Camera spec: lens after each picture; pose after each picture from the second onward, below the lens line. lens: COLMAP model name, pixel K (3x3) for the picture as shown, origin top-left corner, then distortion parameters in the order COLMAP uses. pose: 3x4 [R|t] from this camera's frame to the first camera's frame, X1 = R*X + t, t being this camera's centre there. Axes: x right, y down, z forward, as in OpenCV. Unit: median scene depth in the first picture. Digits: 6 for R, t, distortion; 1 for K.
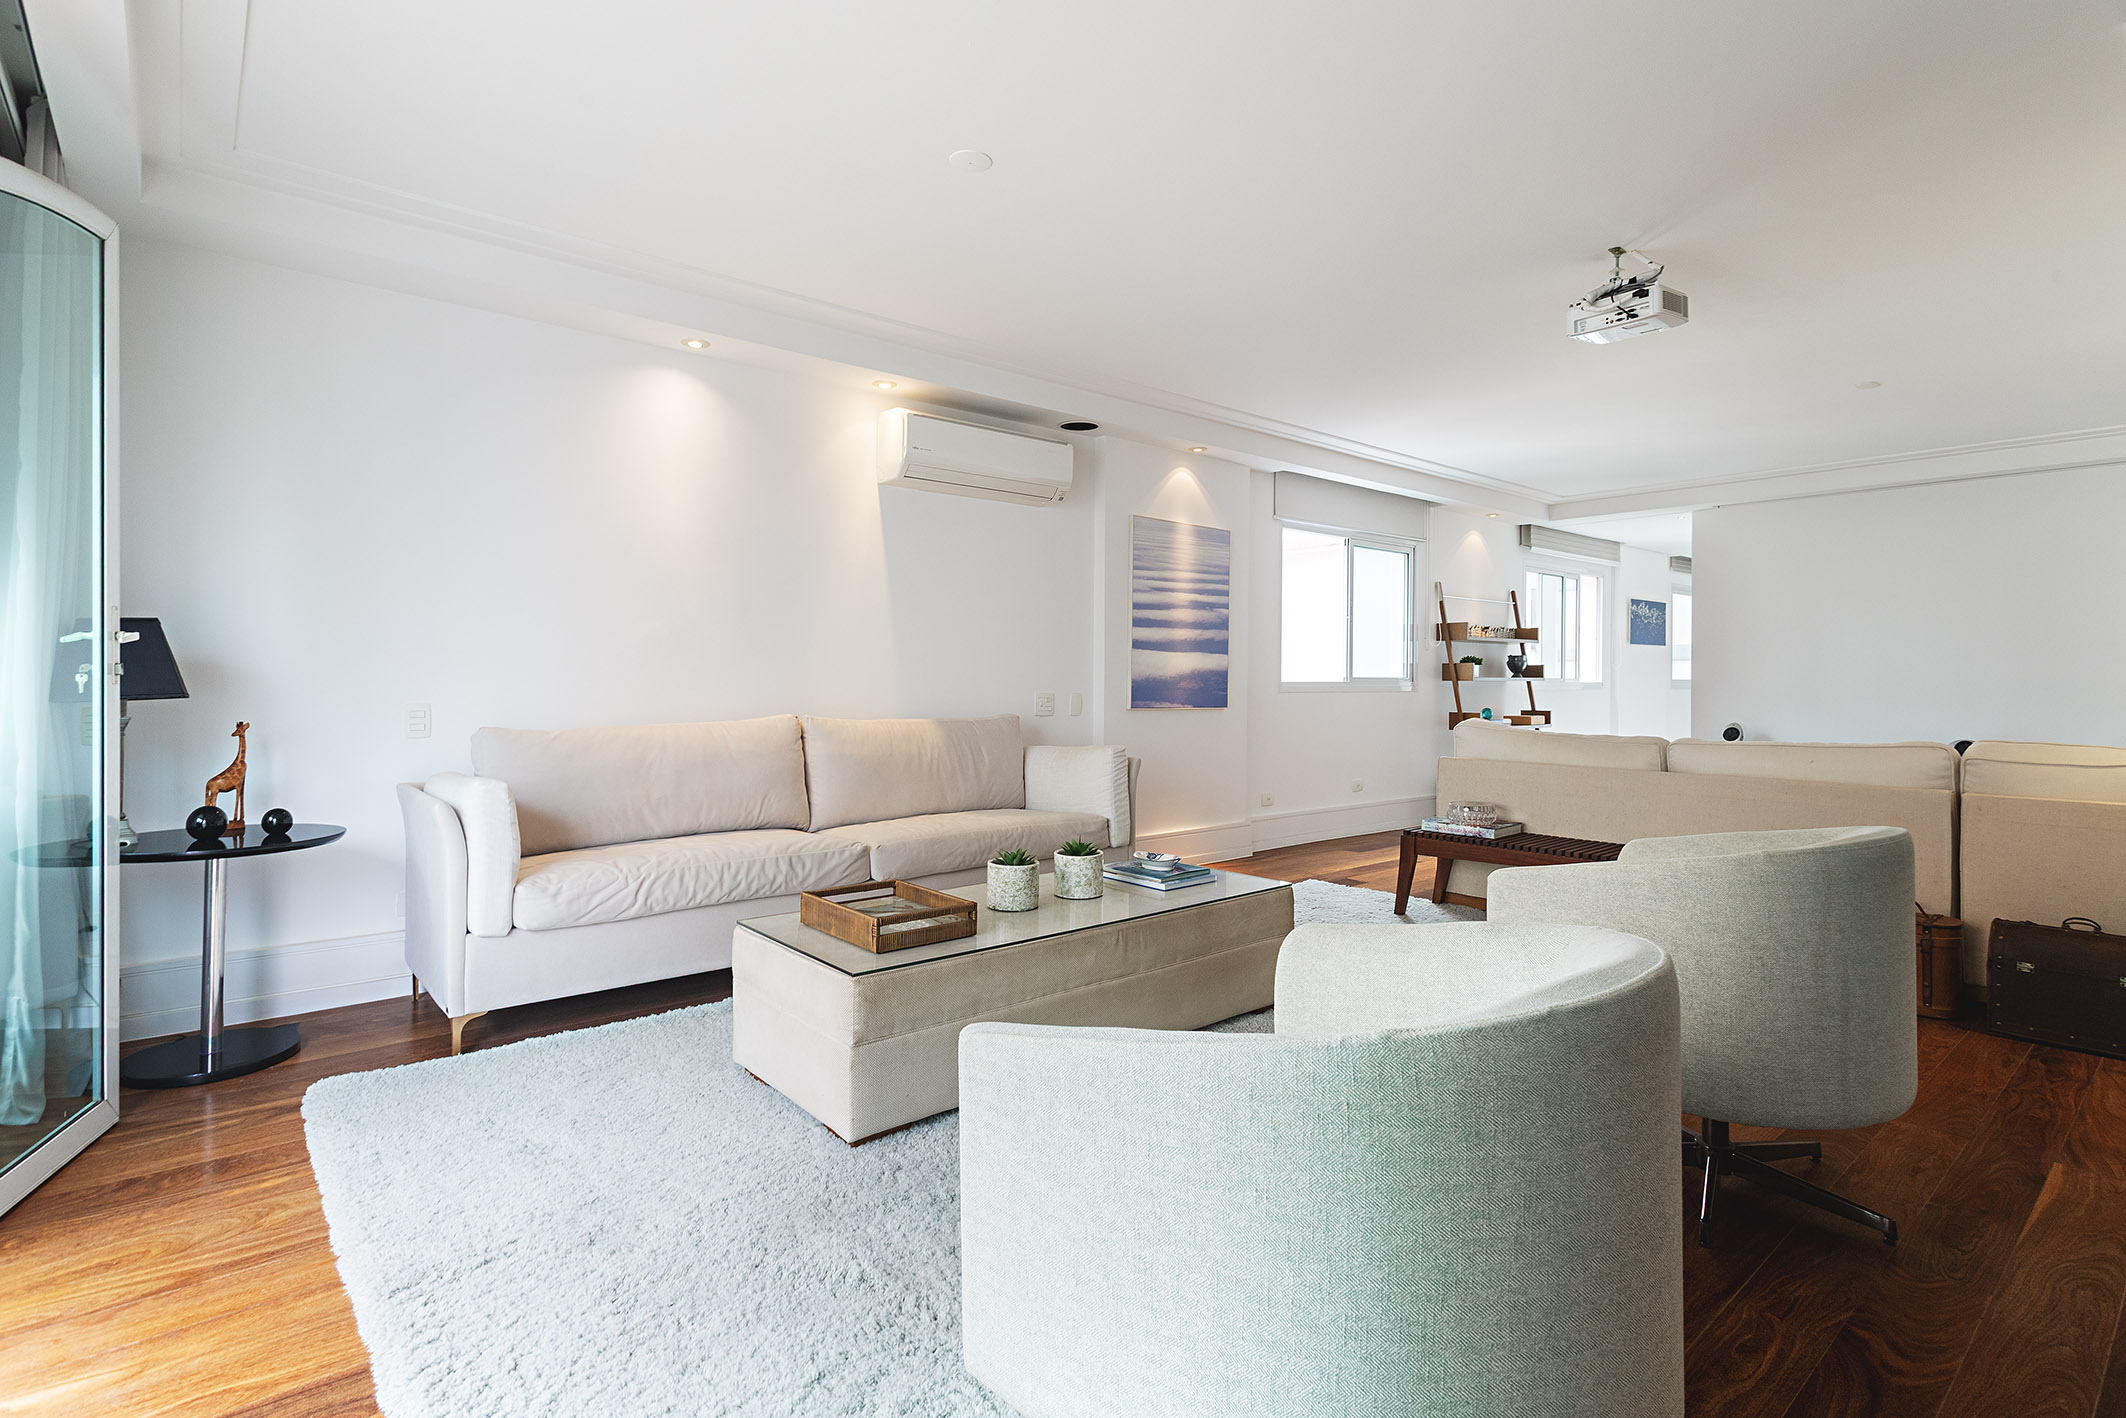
lens RADIAL K [[1076.9, 0, 1107.1], [0, 1076.9, 666.1], [0, 0, 1]] dist [-0.001309, 0.003807]
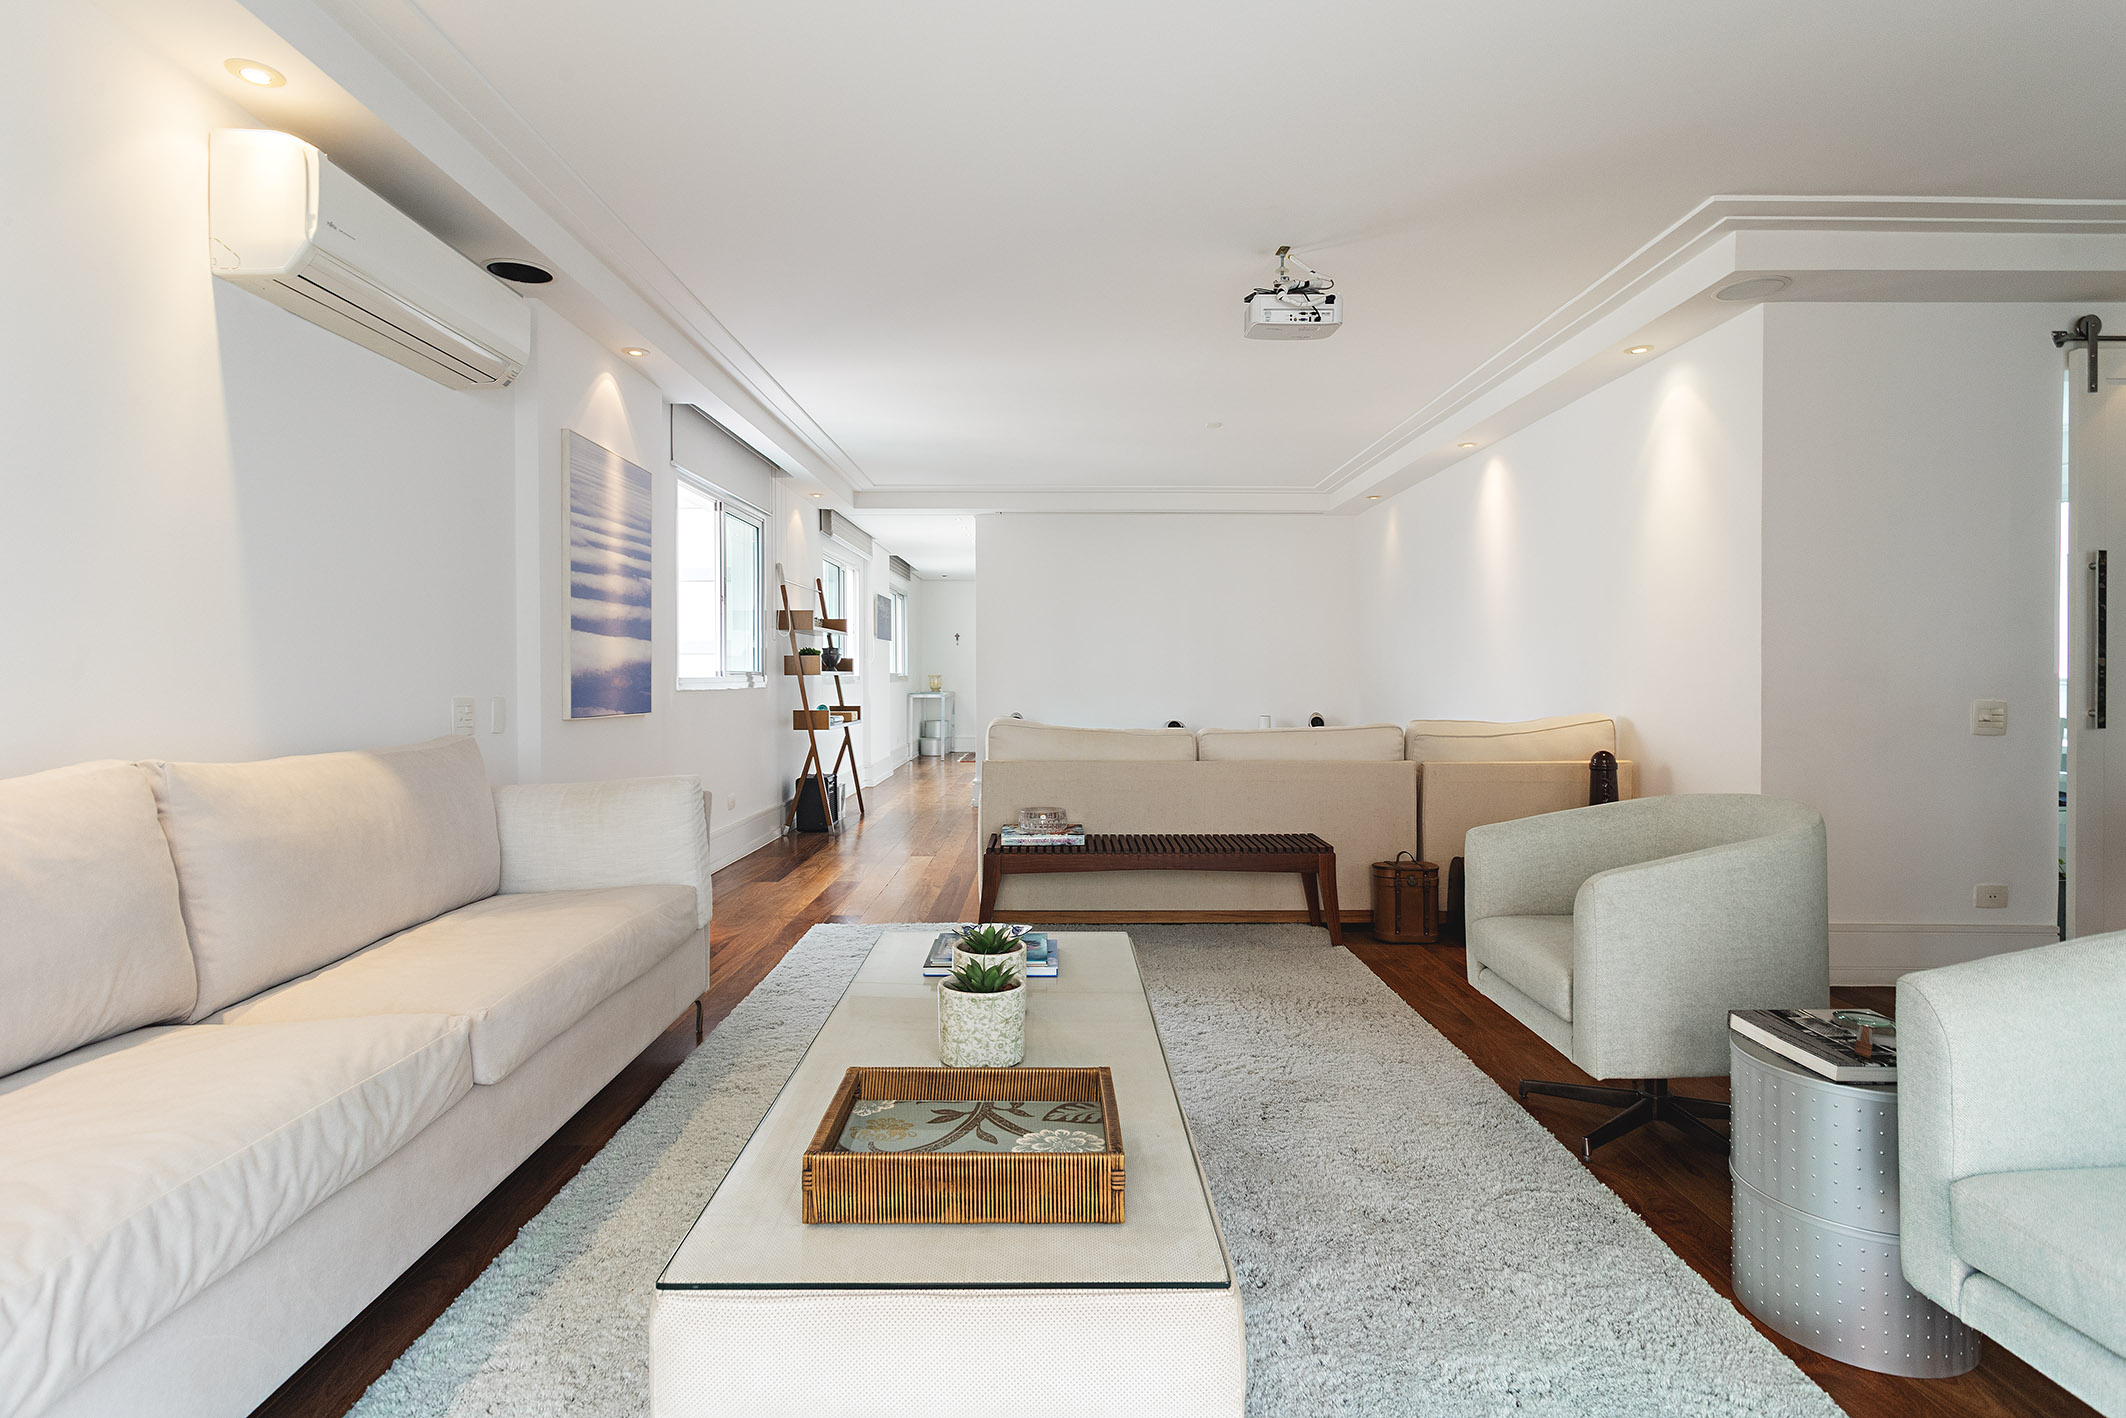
lens RADIAL K [[1076.9, 0, 1121.4], [0, 1076.9, 686.6], [0, 0, 1]] dist [-0.001309, 0.003807]
pose [[0.637987, -0.013039, 0.769937, -0.329286], [-0.006773, 0.999723, 0.022543, 0.002067], [-0.770017, -0.019597, 0.637722, 0.372764]]
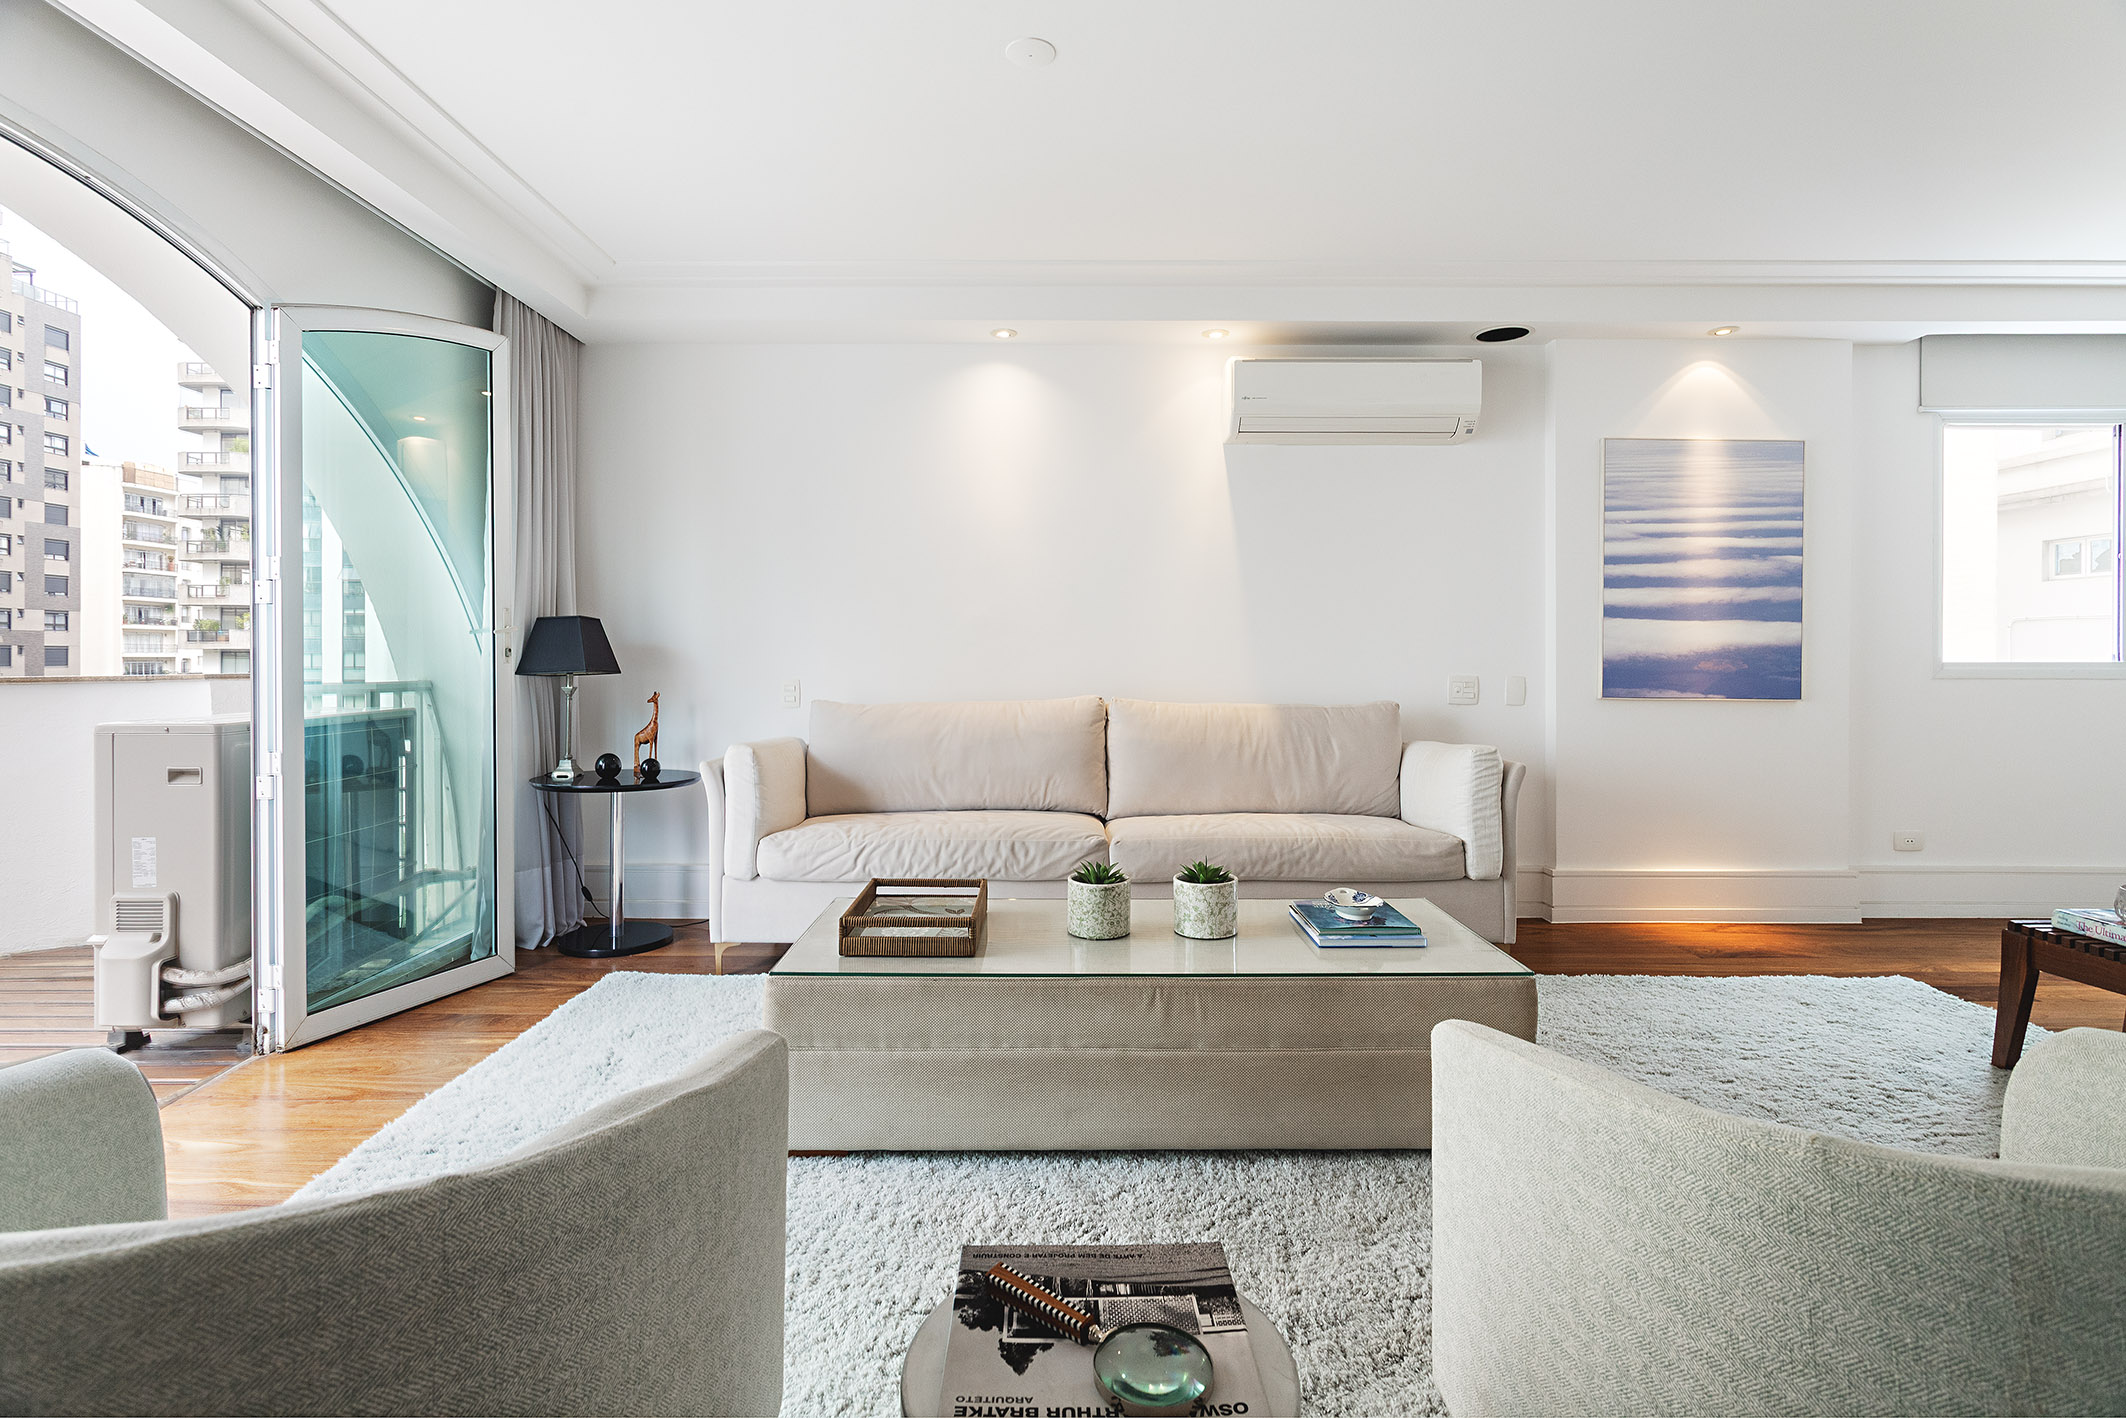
lens RADIAL K [[1057.6, 0, 1072.9], [0, 1057.6, 644.8], [0, 0, 1]] dist [0.000218, 0.000821]
pose [[0.734589, -0.010006, -0.678439, 0.300712], [0.008993, 0.999947, -0.005011, 0.003696], [0.678453, -0.002420, 0.734640, 0.256552]]
